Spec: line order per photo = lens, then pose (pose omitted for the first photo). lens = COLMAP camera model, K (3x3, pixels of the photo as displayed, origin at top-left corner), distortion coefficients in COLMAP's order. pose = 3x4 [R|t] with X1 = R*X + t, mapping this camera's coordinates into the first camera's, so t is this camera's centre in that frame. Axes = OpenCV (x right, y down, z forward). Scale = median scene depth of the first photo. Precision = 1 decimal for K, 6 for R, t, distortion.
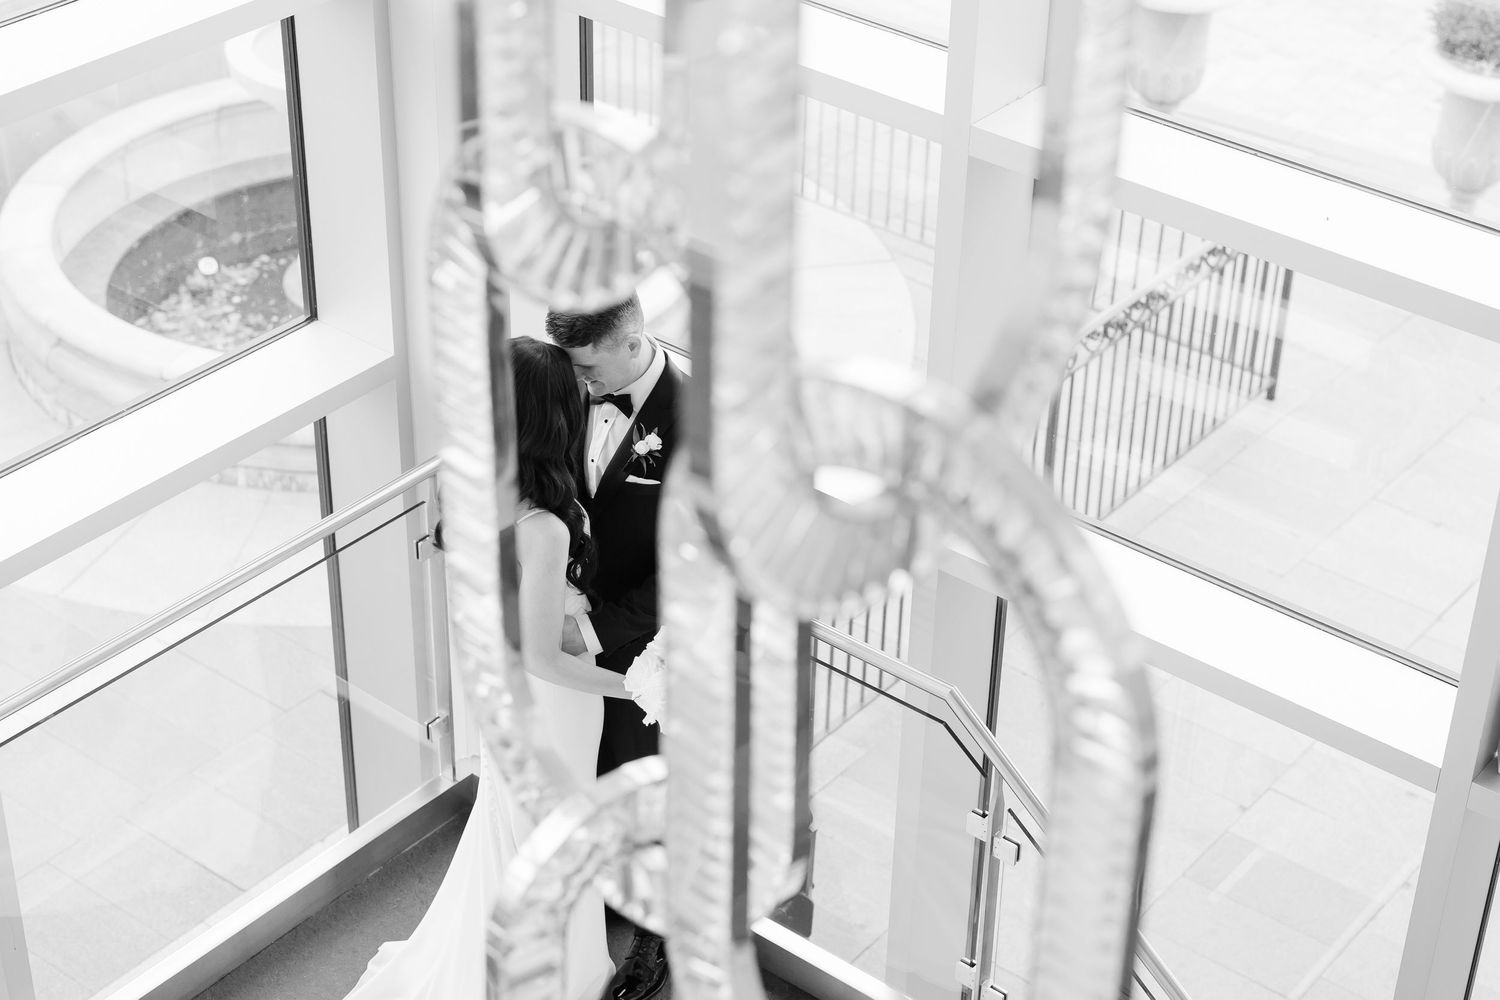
lens RADIAL K [[2634.5, 0, 881.4], [0, 2634.5, 499.9], [0, 0, 1]] dist [0.041759, 0.016287]
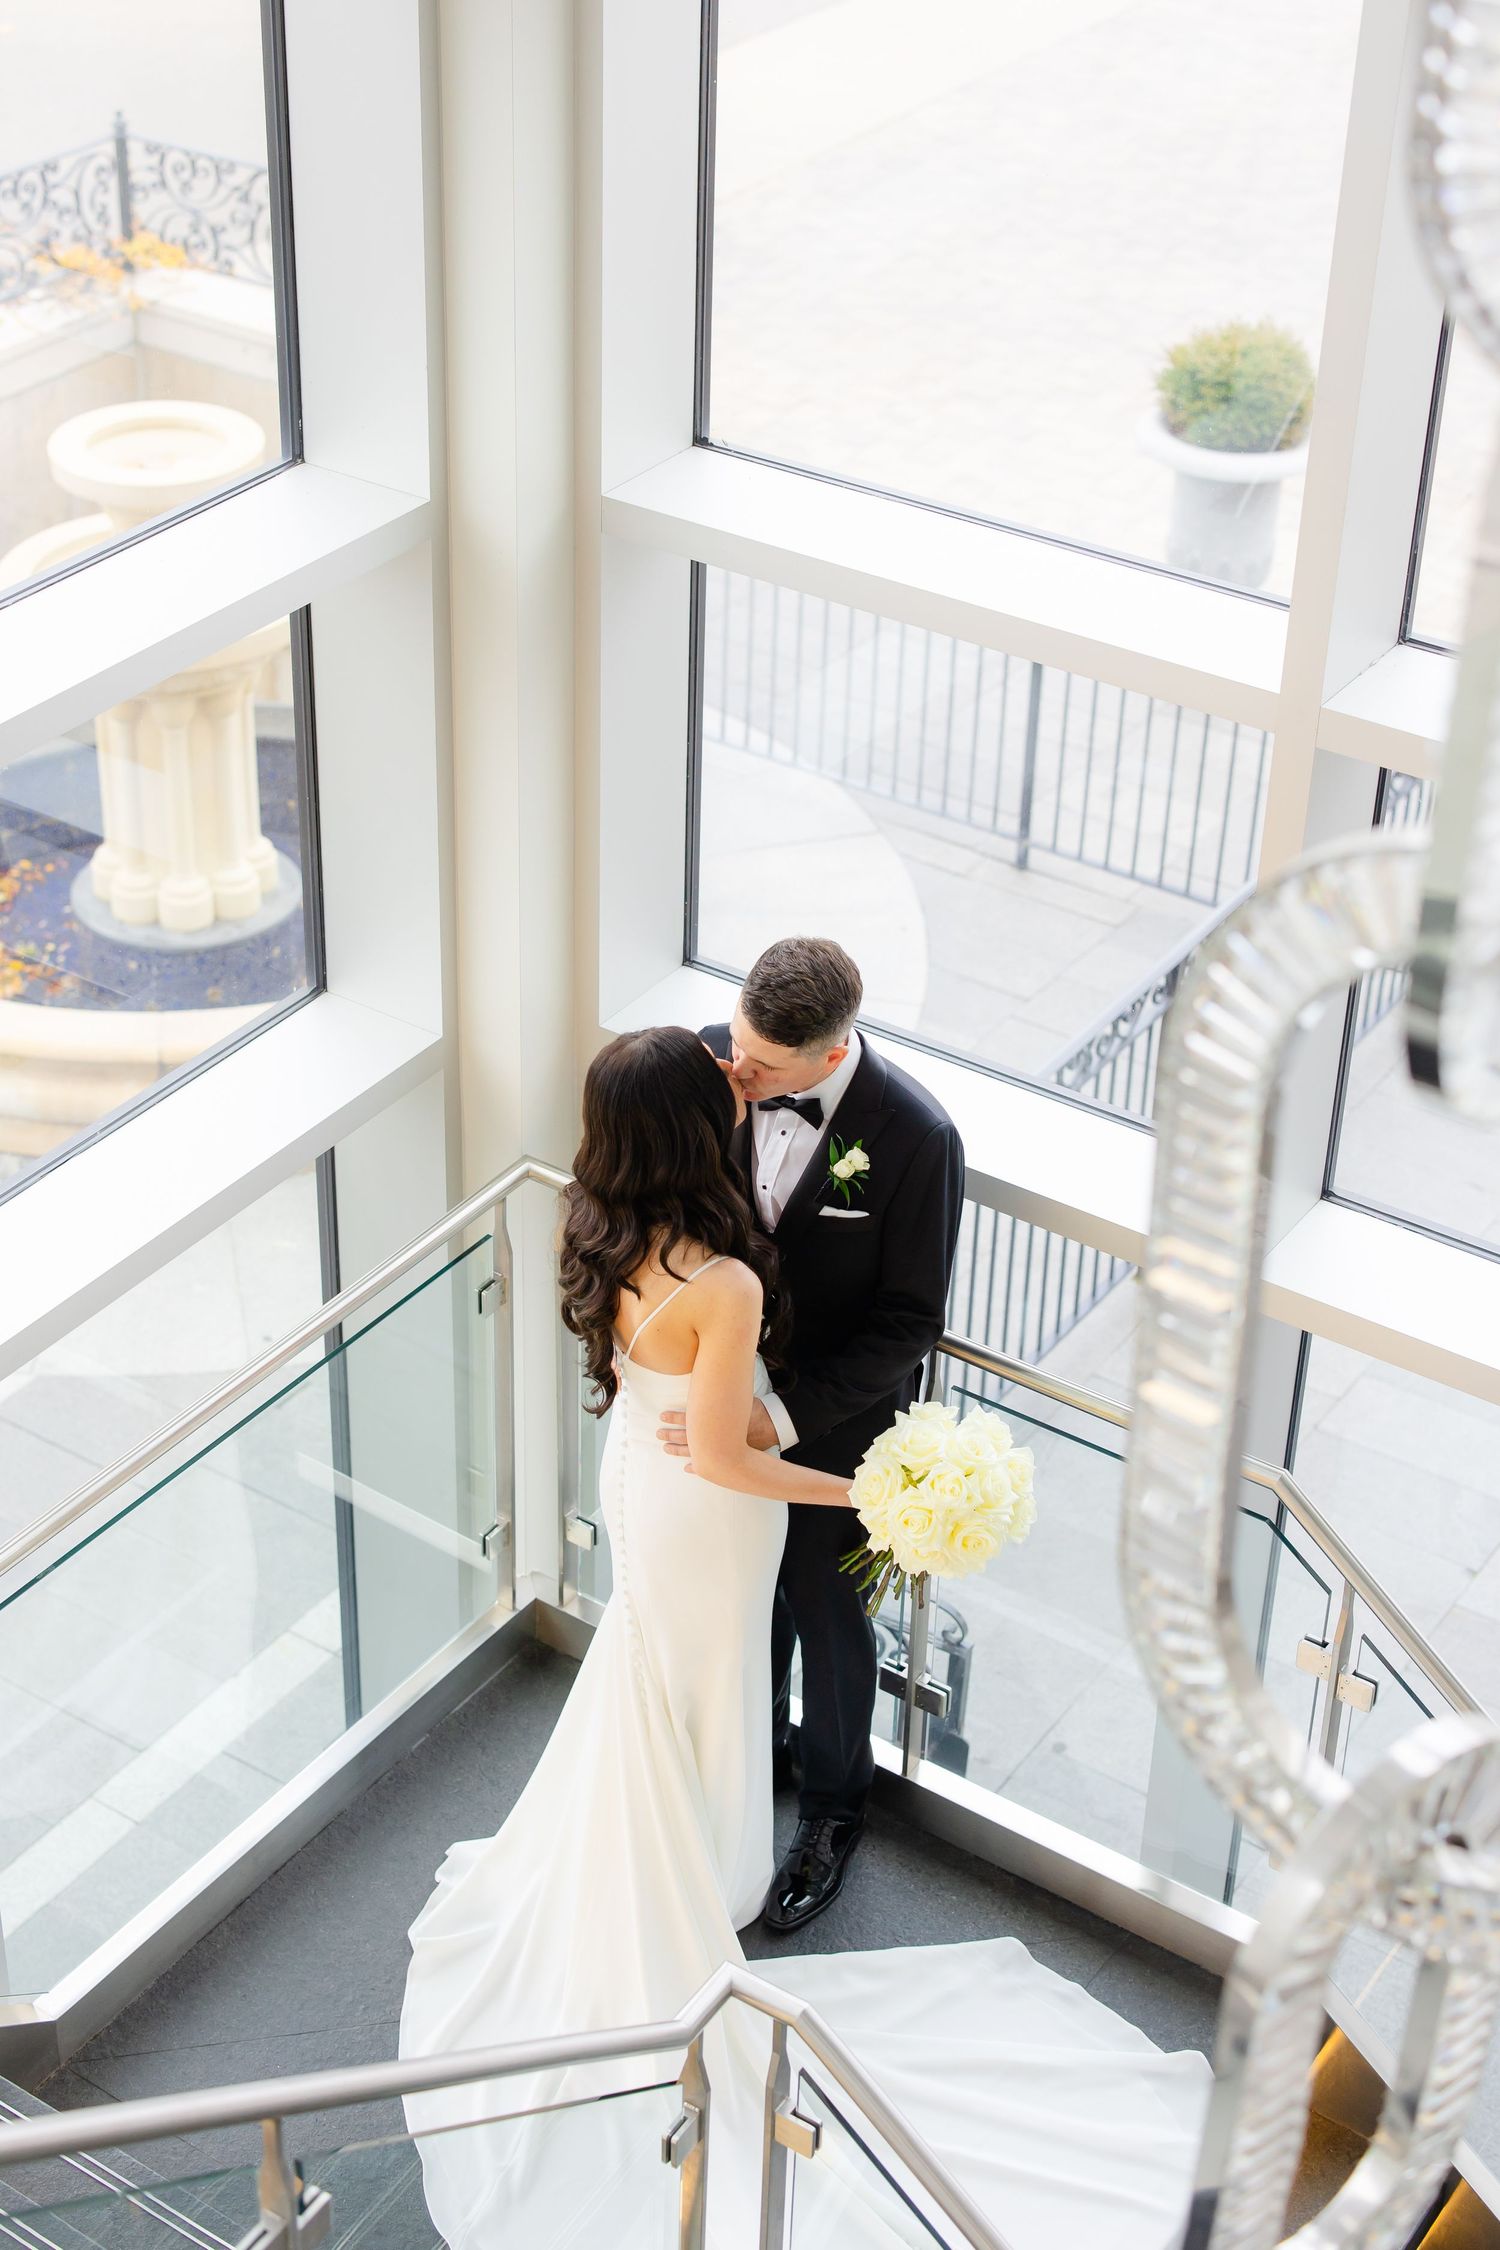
lens RADIAL K [[3507.2, 0, 704.2], [0, 3507.2, 1053.6], [0, 0, 1]] dist [0.019689, 0.010056]
pose [[0.998882, -0.042674, 0.020329, -0.112417], [0.042960, 0.998981, -0.013830, -0.028661], [-0.019718, 0.014688, 0.999698, 0.026206]]
